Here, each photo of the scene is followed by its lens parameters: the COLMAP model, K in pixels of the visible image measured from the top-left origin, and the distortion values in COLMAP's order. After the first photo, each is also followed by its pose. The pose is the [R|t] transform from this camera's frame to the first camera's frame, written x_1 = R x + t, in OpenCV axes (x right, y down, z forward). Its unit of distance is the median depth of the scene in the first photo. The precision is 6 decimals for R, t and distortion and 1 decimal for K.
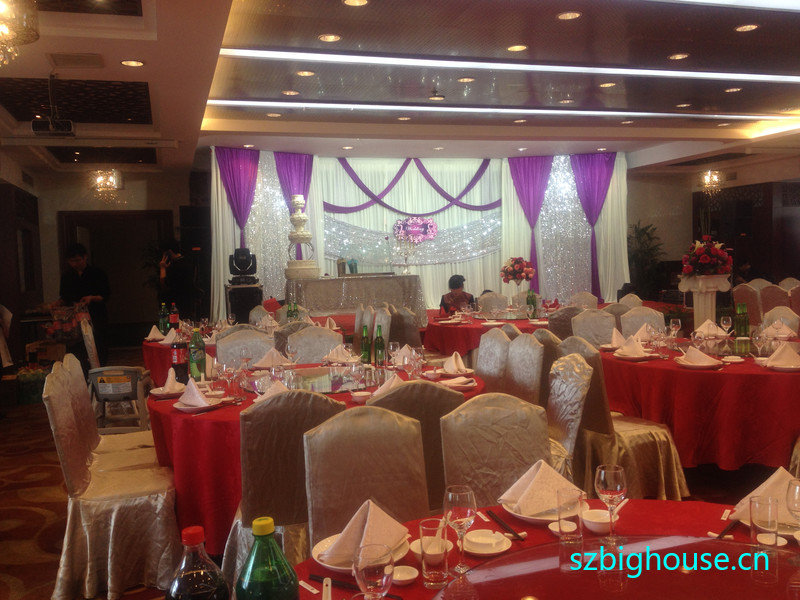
lens RADIAL K [[733.2, 0, 400.0], [0, 733.2, 300.0], [0, 0, 1]] dist [0.113167, -0.241303]
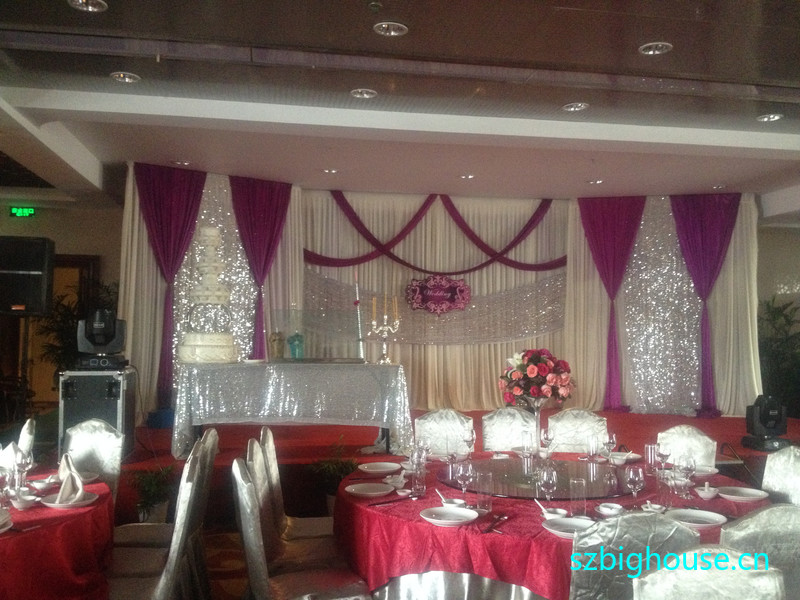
lens RADIAL K [[733.2, 0, 400.0], [0, 733.2, 300.0], [0, 0, 1]] dist [0.113167, -0.241303]
pose [[0.990667, 0.037912, -0.130924, 0.076950], [-0.050364, 0.994378, -0.093146, -0.023768], [0.126656, 0.098870, 0.987007, 0.308291]]
